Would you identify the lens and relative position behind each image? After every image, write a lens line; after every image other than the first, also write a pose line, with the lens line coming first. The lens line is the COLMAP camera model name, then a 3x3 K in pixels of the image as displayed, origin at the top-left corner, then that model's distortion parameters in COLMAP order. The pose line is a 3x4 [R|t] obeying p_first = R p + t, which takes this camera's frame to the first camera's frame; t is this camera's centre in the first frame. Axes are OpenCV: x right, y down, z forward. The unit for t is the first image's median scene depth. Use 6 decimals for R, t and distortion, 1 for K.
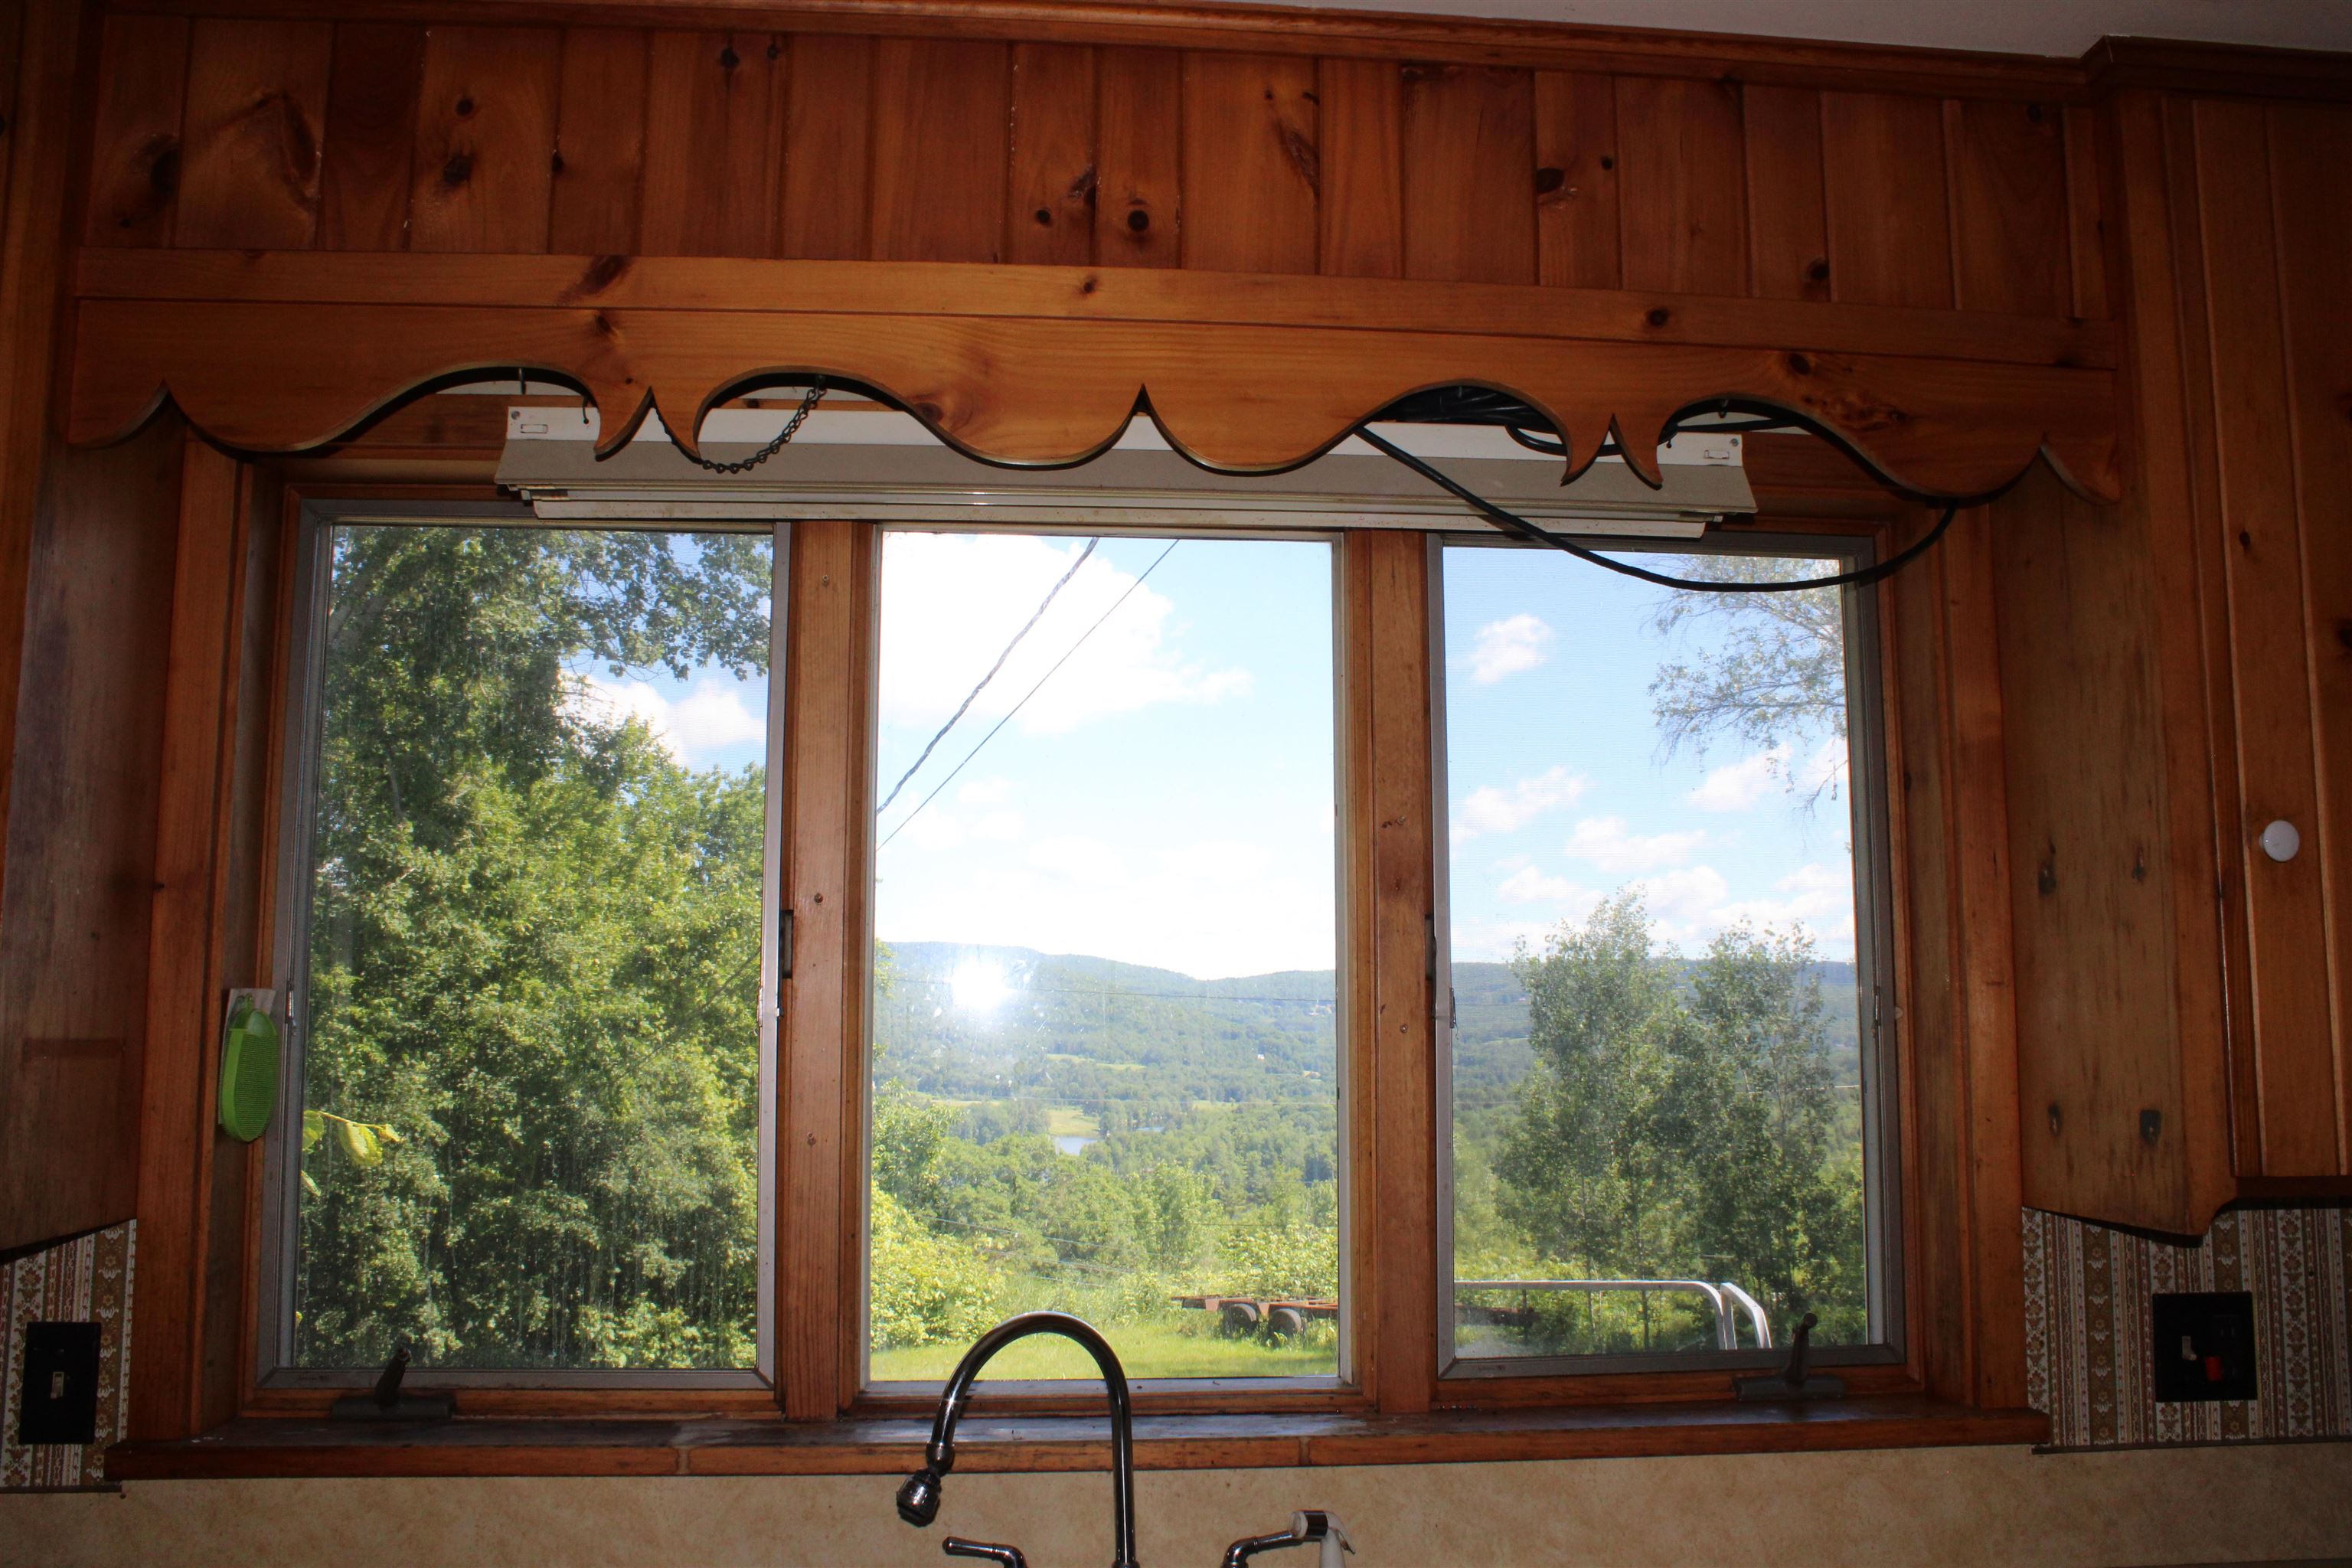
lens RADIAL K [[1949.2, 0, 1181.3], [0, 1949.2, 783.8], [0, 0, 1]] dist [-0.162732, 0.138026]
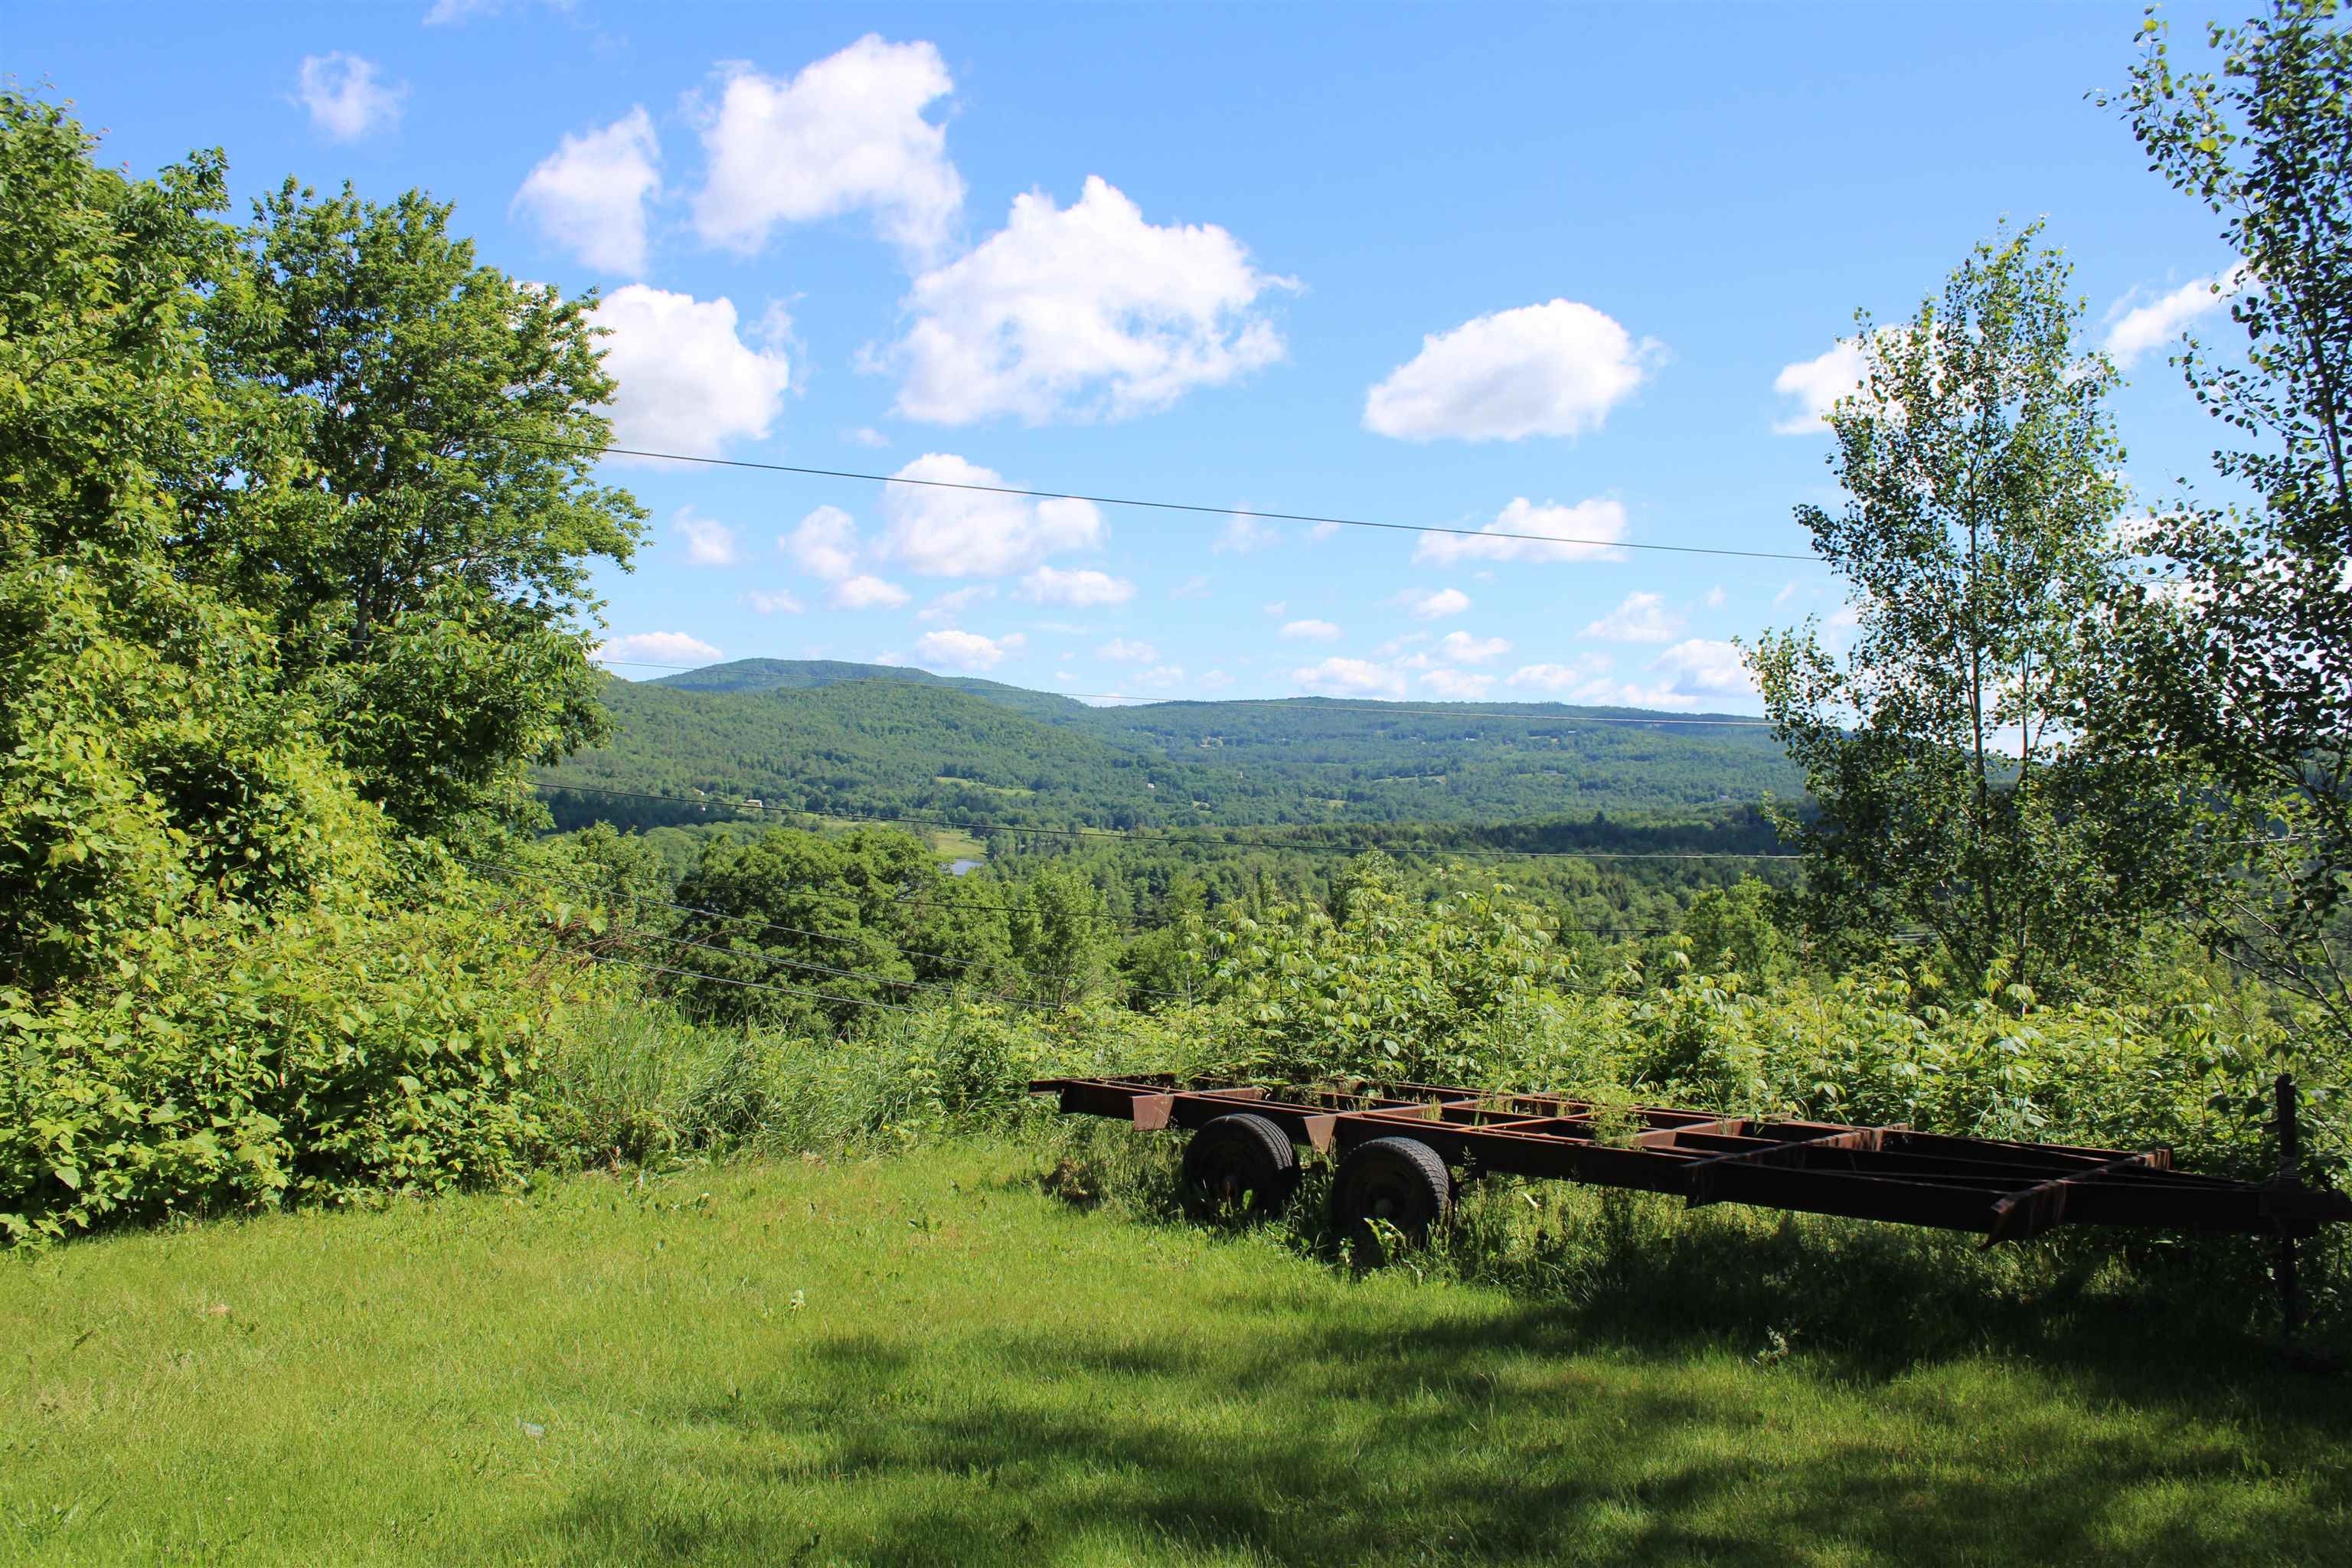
lens RADIAL K [[1949.2, 0, 1152.3], [0, 1949.2, 816.9], [0, 0, 1]] dist [-0.162732, 0.138026]
pose [[0.998699, 0.028898, 0.042014, 0.000209], [-0.035057, 0.987427, 0.154136, 0.062331], [-0.037032, -0.155409, 0.987156, 0.250014]]
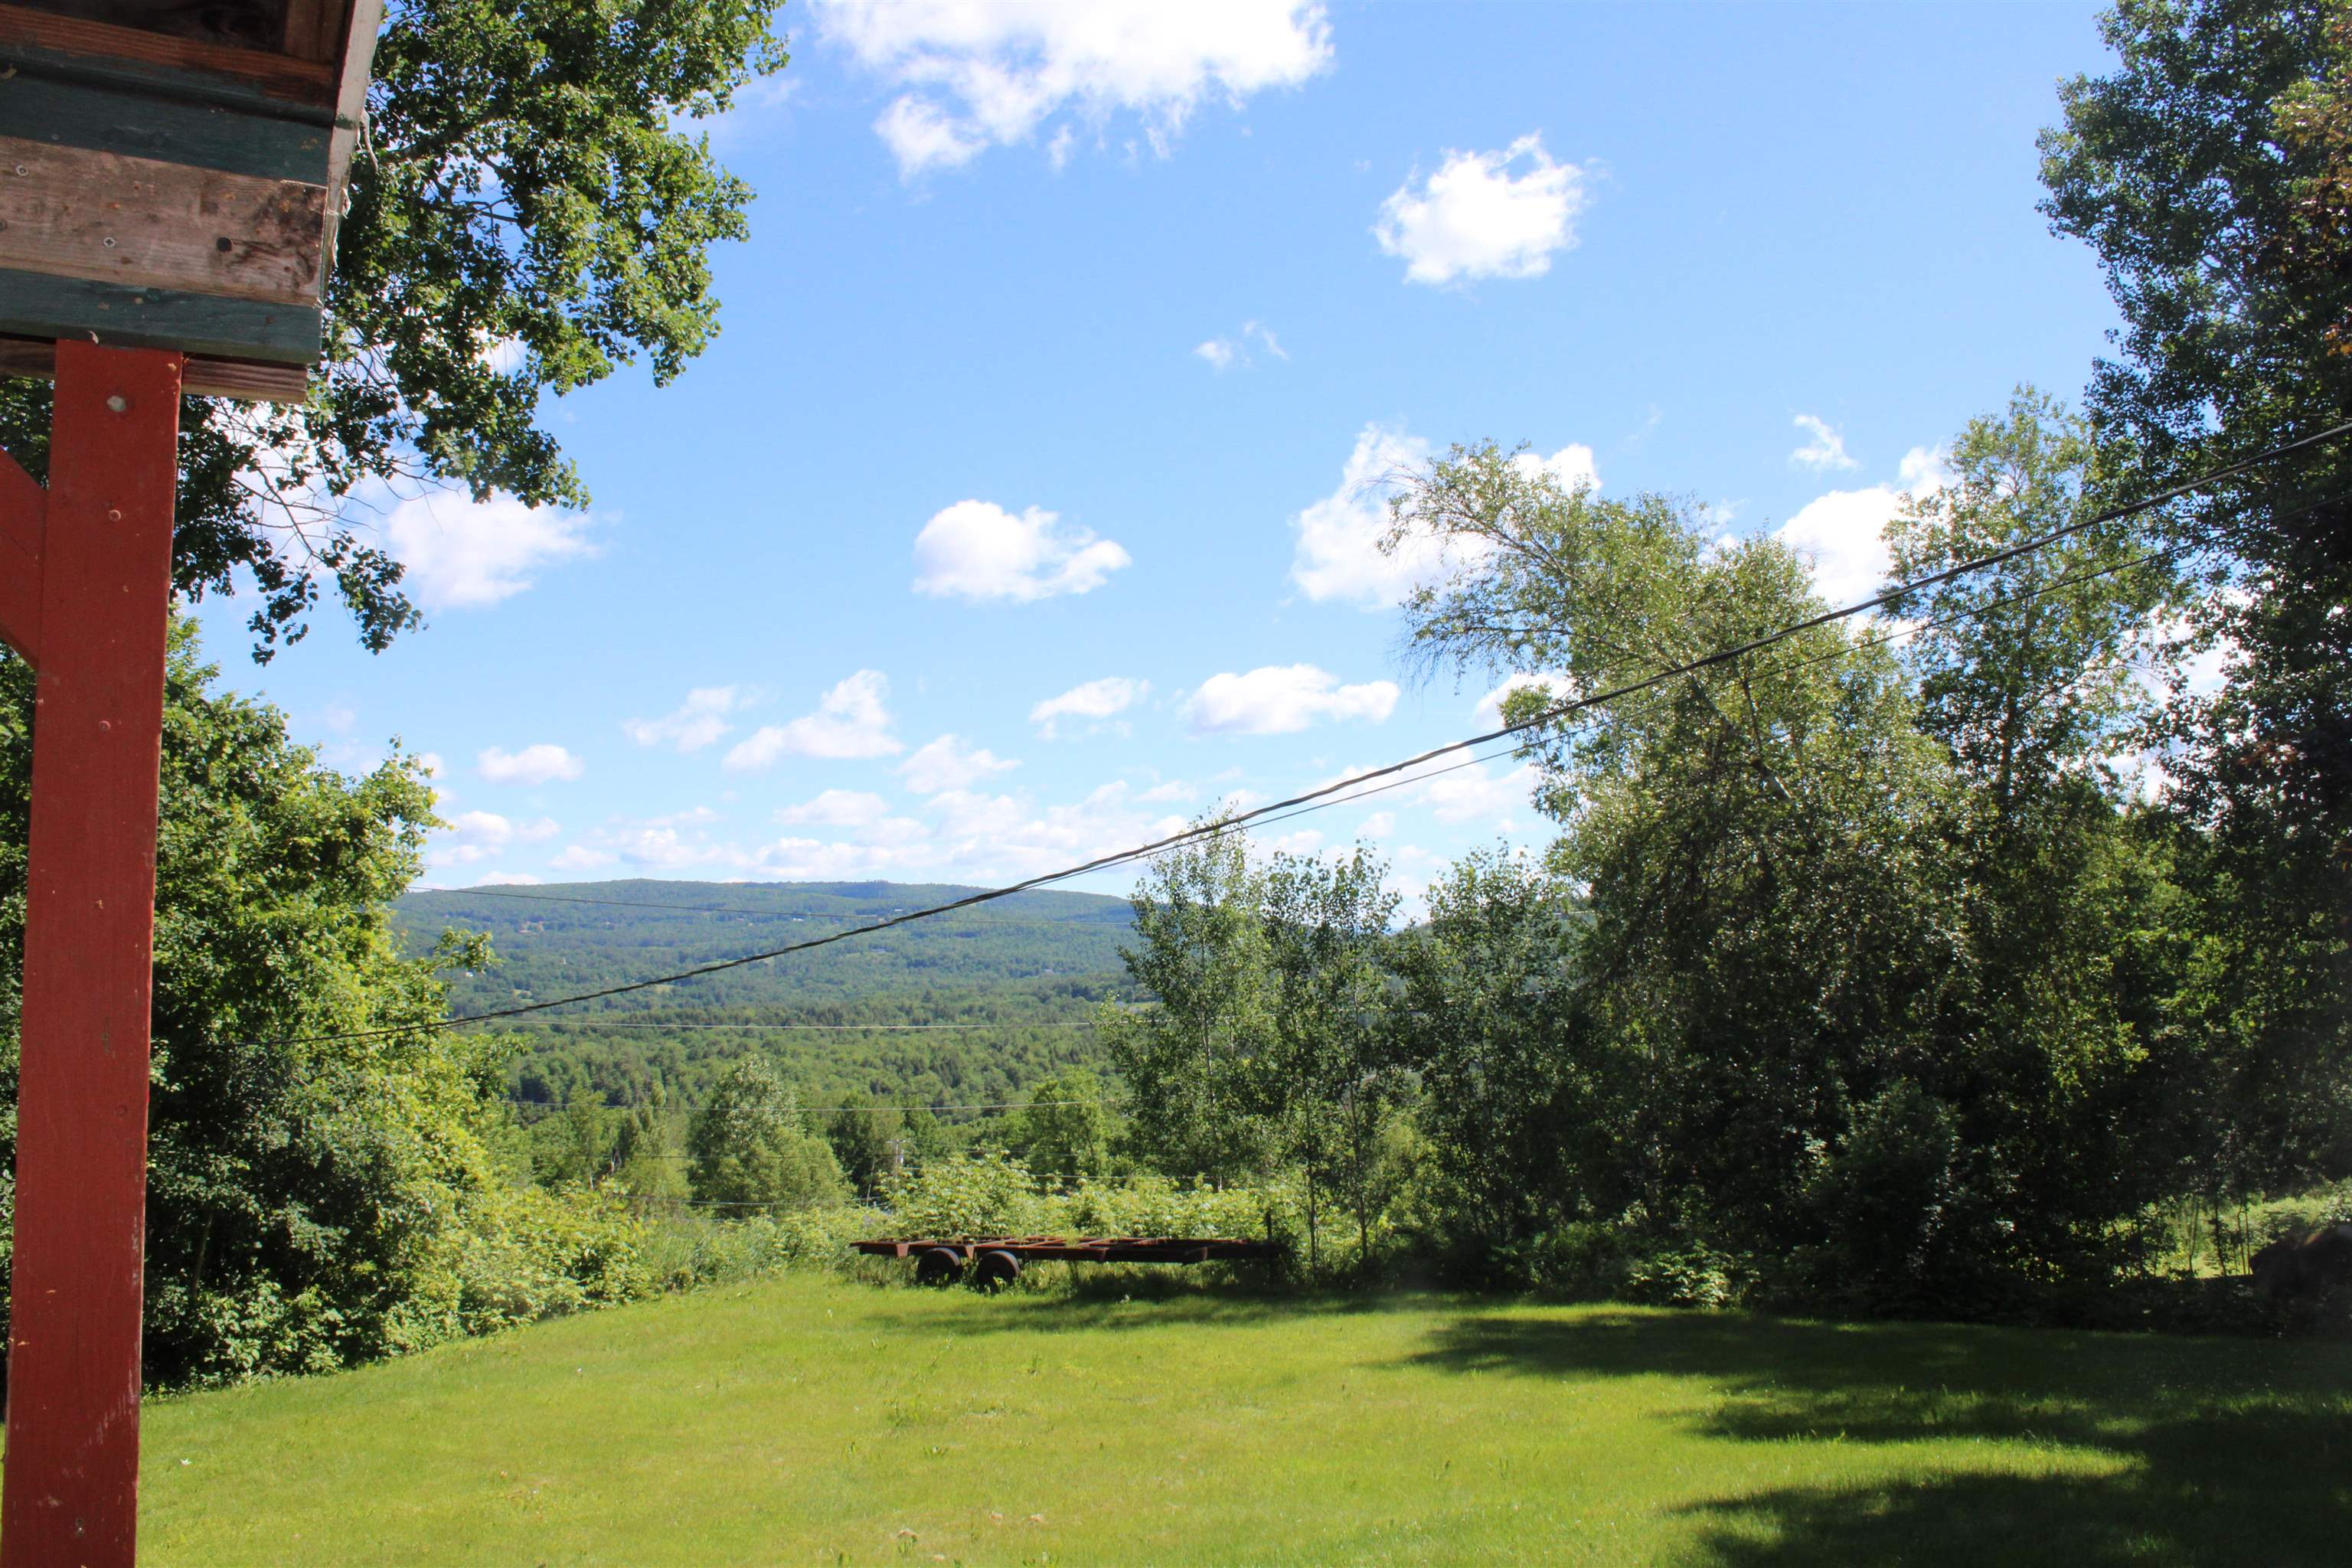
lens RADIAL K [[1949.2, 0, 1170.5], [0, 1949.2, 788.1], [0, 0, 1]] dist [-0.162732, 0.138026]
pose [[0.923522, 0.036018, 0.381851, -0.081629], [-0.052227, 0.998117, 0.032164, 0.006557], [-0.379974, -0.049647, 0.923664, 0.046264]]
